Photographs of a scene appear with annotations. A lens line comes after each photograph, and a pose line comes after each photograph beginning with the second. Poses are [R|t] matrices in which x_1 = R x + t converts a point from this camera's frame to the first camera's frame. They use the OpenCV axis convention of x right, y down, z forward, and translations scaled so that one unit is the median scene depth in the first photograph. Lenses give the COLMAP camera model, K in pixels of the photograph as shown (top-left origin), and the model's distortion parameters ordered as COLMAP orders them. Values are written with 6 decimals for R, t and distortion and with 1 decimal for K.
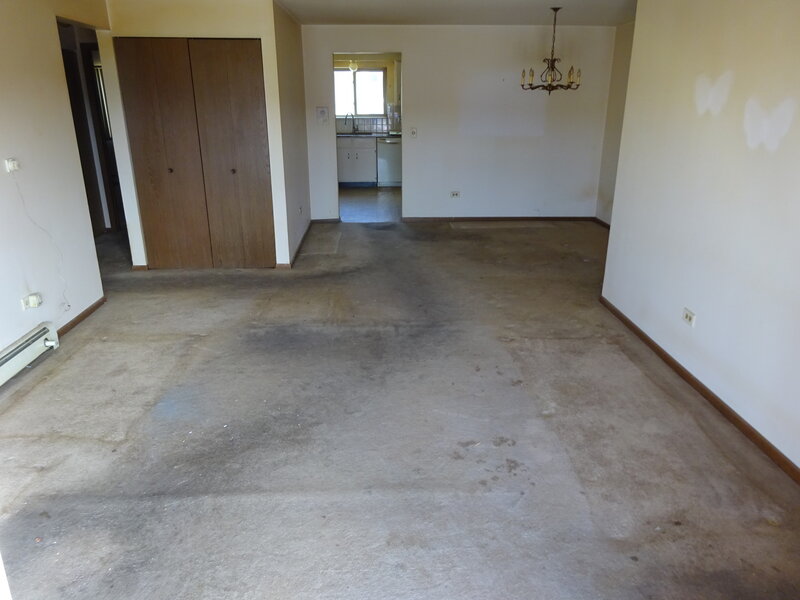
lens RADIAL K [[588.3, 0, 409.8], [0, 588.3, 301.4], [0, 0, 1]] dist [0.005414, 0.002862]
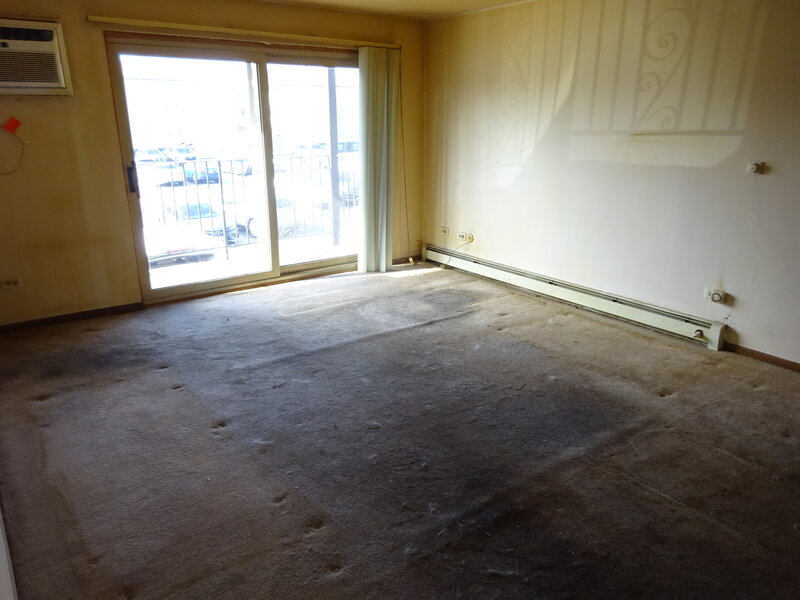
lens RADIAL K [[588.9, 0, 398.3], [0, 588.9, 305.6], [0, 0, 1]] dist [-0.003550, 0.001010]
pose [[-0.833217, 0.164868, -0.527796, 0.359673], [-0.192866, 0.807917, 0.556842, -0.426976], [0.518221, 0.565763, -0.641373, 1.281122]]
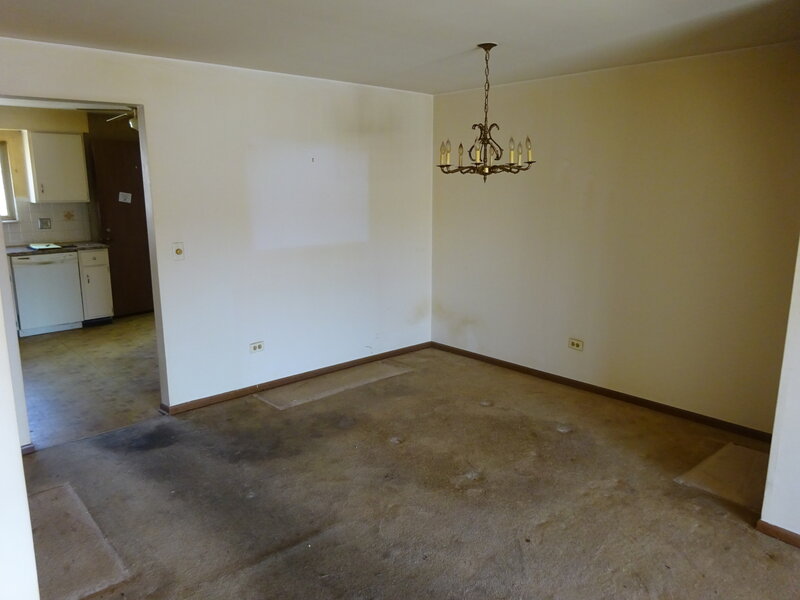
lens RADIAL K [[588.9, 0, 398.3], [0, 588.9, 305.6], [0, 0, 1]] dist [-0.003550, 0.001010]
pose [[0.773241, -0.133979, 0.619796, -0.323183], [0.215045, 0.974907, -0.057543, -0.297658], [-0.596534, 0.177779, 0.782650, 0.851028]]
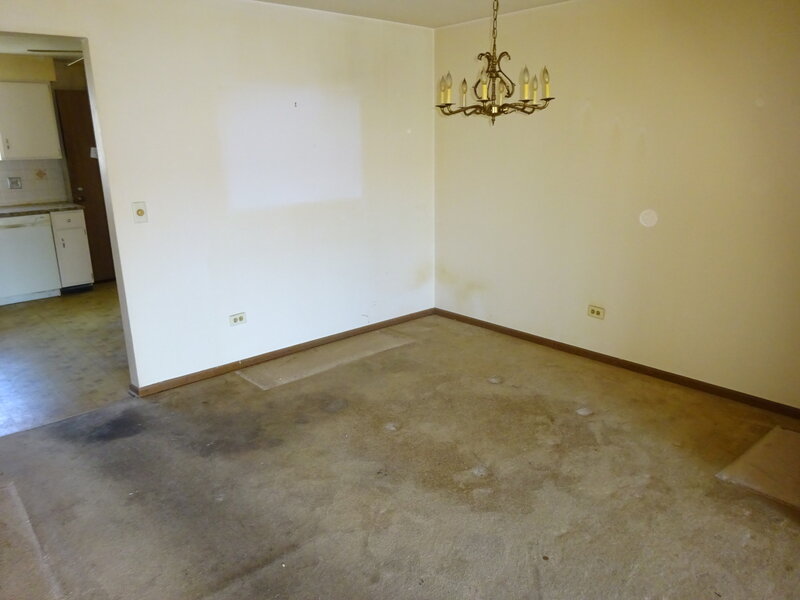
lens RADIAL K [[585.7, 0, 400.0], [0, 585.7, 300.0], [0, 0, 1]] dist [0.001666, 0.002089]
pose [[0.779152, -0.181616, 0.599948, -0.225649], [0.225683, 0.974199, 0.001816, -0.313841], [-0.584799, 0.133983, 0.800037, 0.939015]]
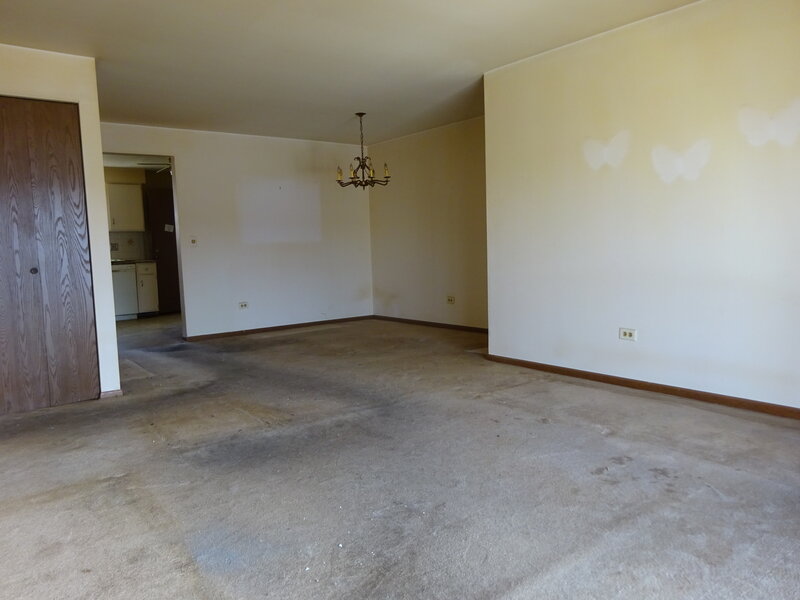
lens RADIAL K [[585.7, 0, 400.0], [0, 585.7, 300.0], [0, 0, 1]] dist [0.001666, 0.002089]
pose [[0.816367, -0.084415, 0.571330, -0.460470], [0.227064, 0.956508, -0.183124, 0.061240], [-0.531024, 0.279225, 0.800029, 0.263313]]
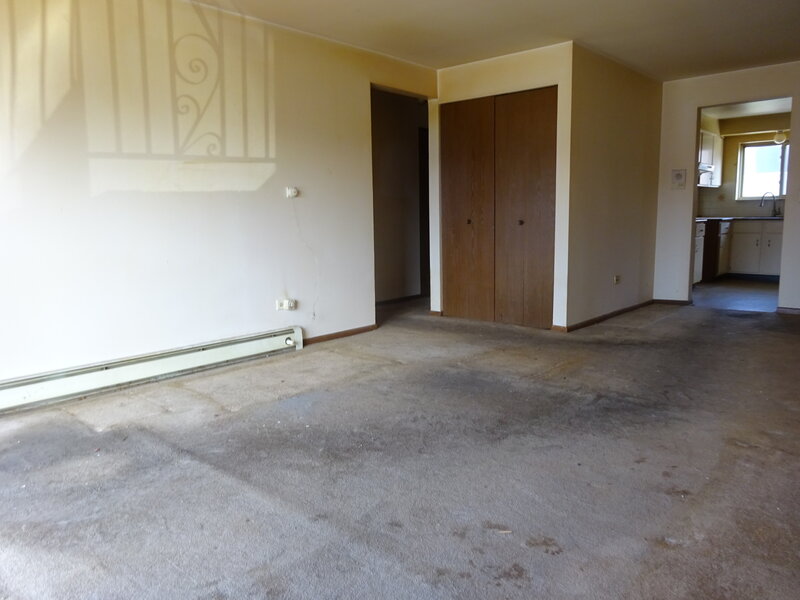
lens RADIAL K [[599.4, 0, 407.7], [0, 599.4, 298.8], [0, 0, 1]] dist [-0.000114, 0.003059]
pose [[0.713081, 0.081226, -0.696360, 0.341160], [-0.218079, 0.969689, -0.110208, 0.063034], [0.666301, 0.230449, 0.709180, 0.281932]]
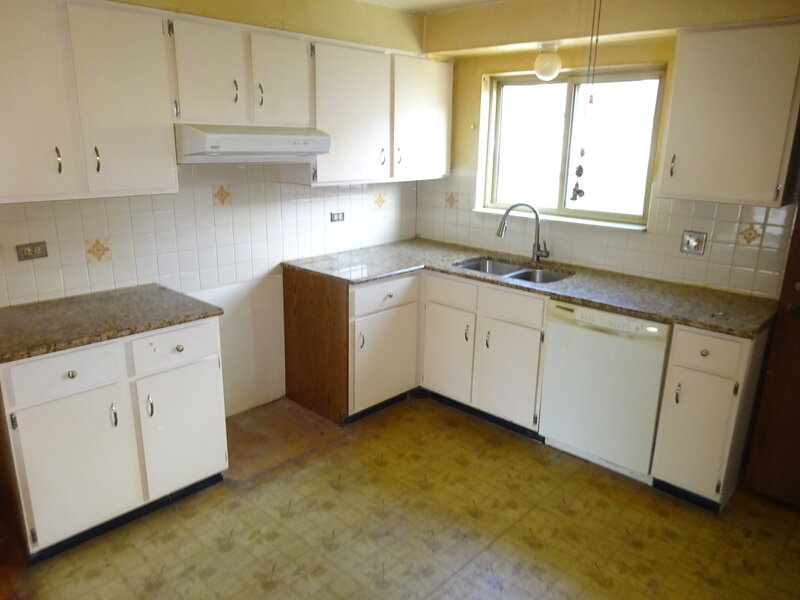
lens RADIAL K [[577.4, 0, 400.0], [0, 577.4, 300.0], [0, 0, 1]] dist [-0.002025, 0.000543]
pose [[0.687737, 0.198680, -0.698244, 0.232601], [-0.253640, 0.966967, 0.025319, -0.676713], [0.680209, 0.159690, 0.715412, 1.901910]]
